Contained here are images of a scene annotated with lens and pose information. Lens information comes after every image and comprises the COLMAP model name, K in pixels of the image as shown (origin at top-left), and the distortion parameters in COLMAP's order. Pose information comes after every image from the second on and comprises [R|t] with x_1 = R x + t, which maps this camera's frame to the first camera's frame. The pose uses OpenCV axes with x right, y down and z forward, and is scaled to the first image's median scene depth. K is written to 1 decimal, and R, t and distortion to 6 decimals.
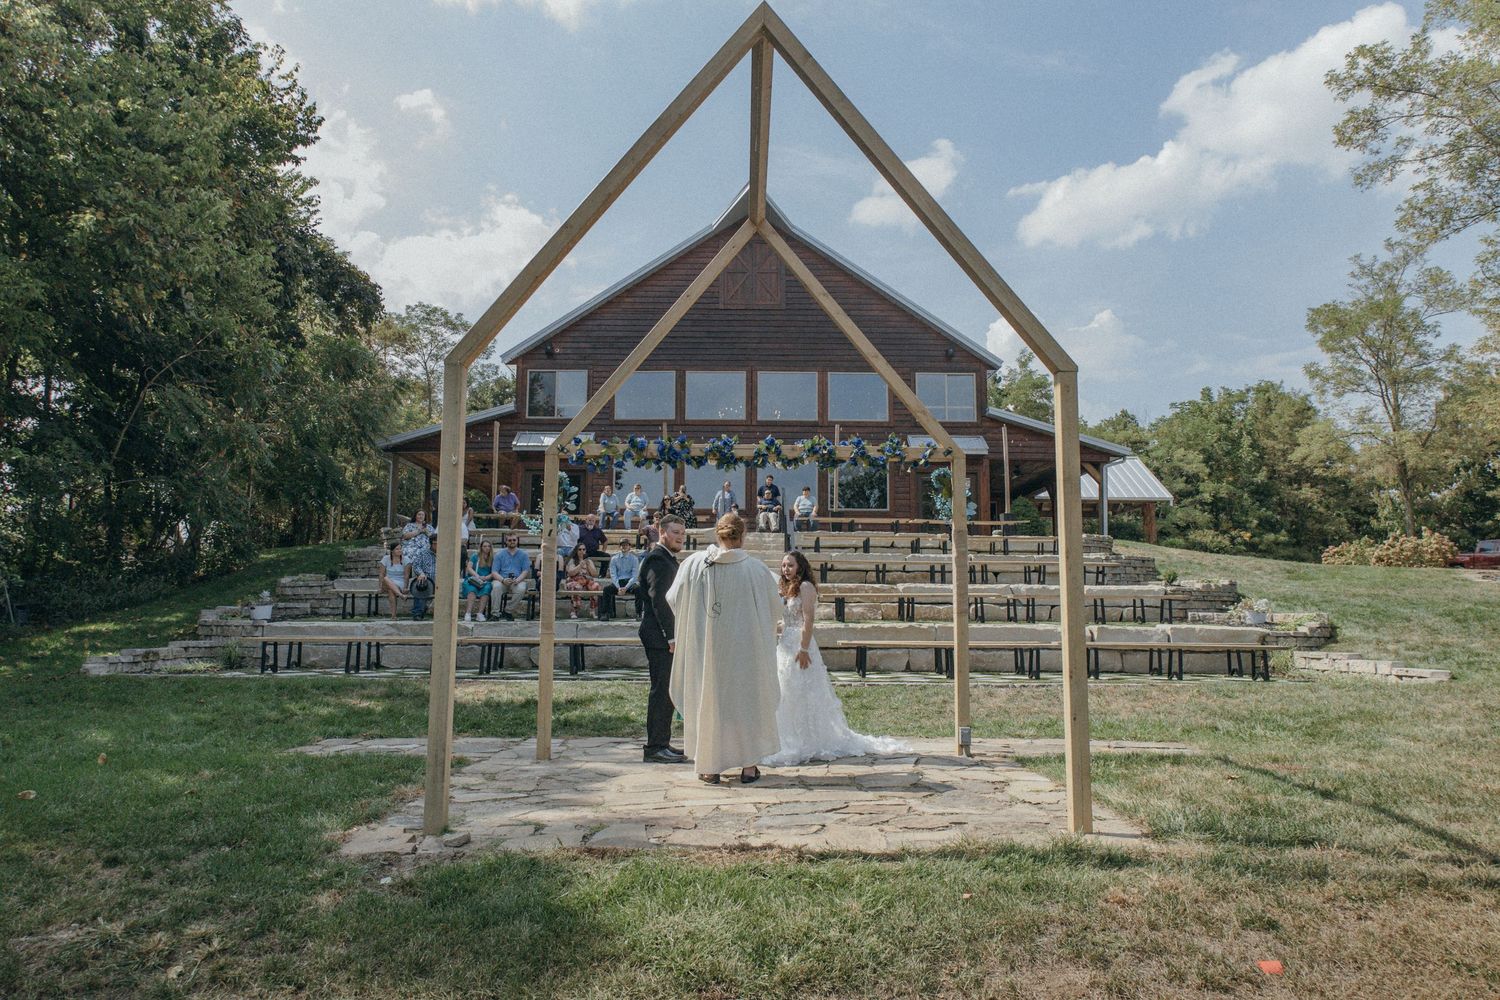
lens RADIAL K [[929.2, 0, 750.0], [0, 929.2, 500.0], [0, 0, 1]] dist [0.000293, -0.000075]
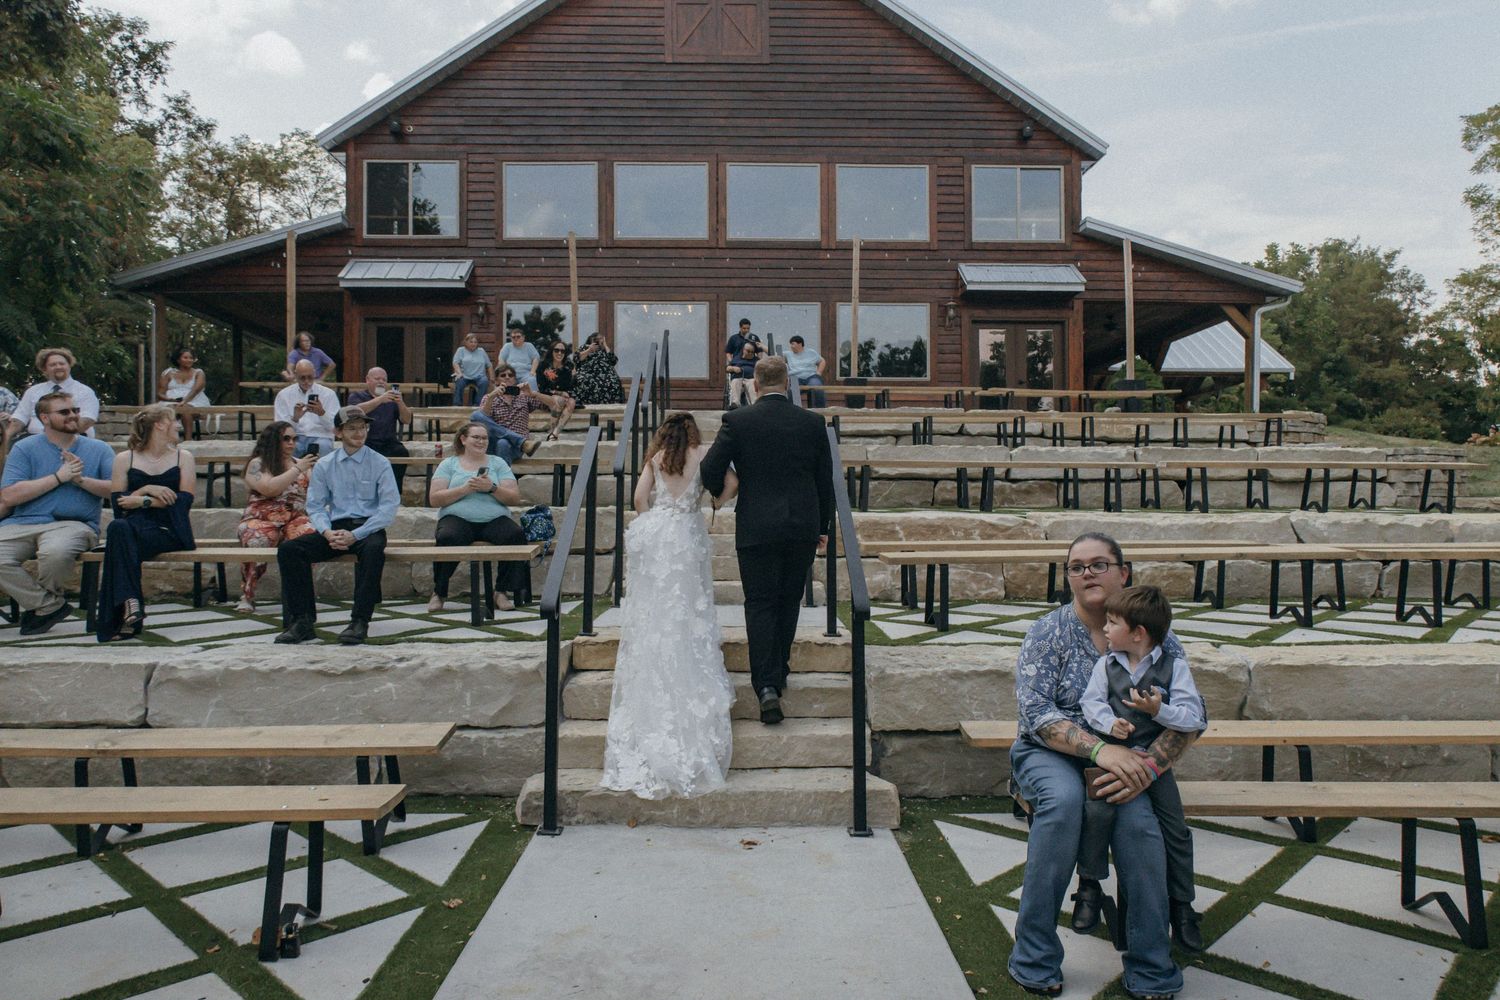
lens RADIAL K [[929.2, 0, 750.0], [0, 929.2, 500.0], [0, 0, 1]] dist [0.000293, -0.000075]
pose [[0.999673, -0.007453, 0.024462, 0.007223], [0.004642, 0.993583, 0.113012, 0.020075], [-0.025148, -0.112861, 0.993292, 0.337141]]
